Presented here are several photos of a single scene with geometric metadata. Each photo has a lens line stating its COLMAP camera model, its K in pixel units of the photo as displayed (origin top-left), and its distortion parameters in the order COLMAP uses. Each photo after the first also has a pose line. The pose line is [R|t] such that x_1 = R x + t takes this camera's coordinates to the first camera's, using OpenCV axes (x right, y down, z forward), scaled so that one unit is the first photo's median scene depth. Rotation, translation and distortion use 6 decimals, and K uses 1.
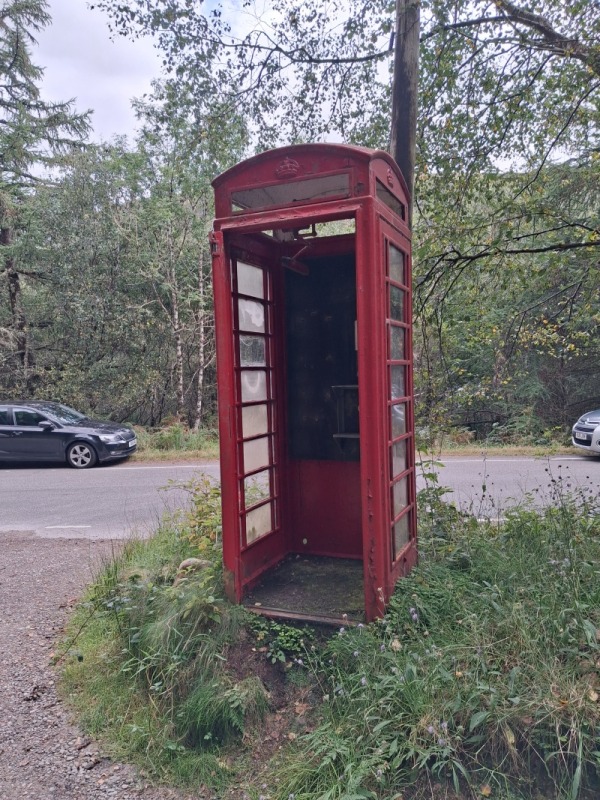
lens RADIAL K [[626.3, 0, 298.5], [0, 626.3, 416.9], [0, 0, 1]] dist [0.001881, -0.006697]
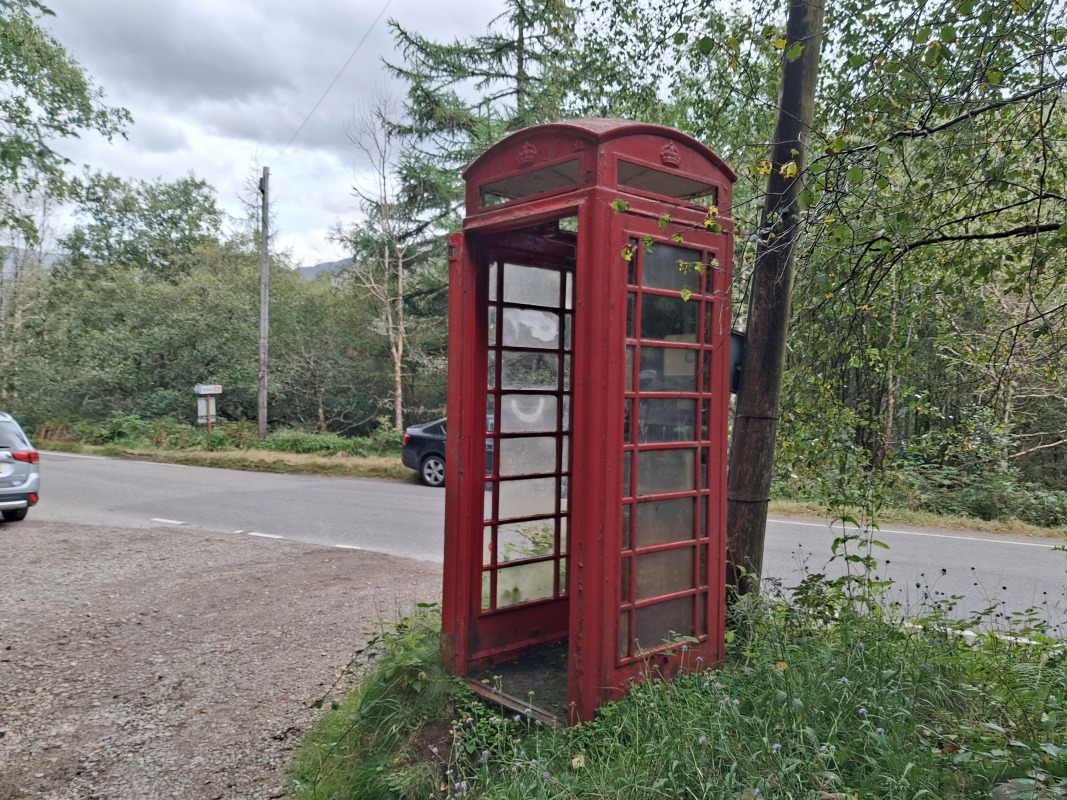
lens RADIAL K [[844.4, 0, 538.6], [0, 844.4, 396.8], [0, 0, 1]] dist [-0.003825, -0.045101]
pose [[0.906607, 0.056049, -0.418236, 0.320131], [-0.078610, 0.996222, -0.036897, -0.025245], [0.414588, 0.066329, 0.907589, 0.006615]]
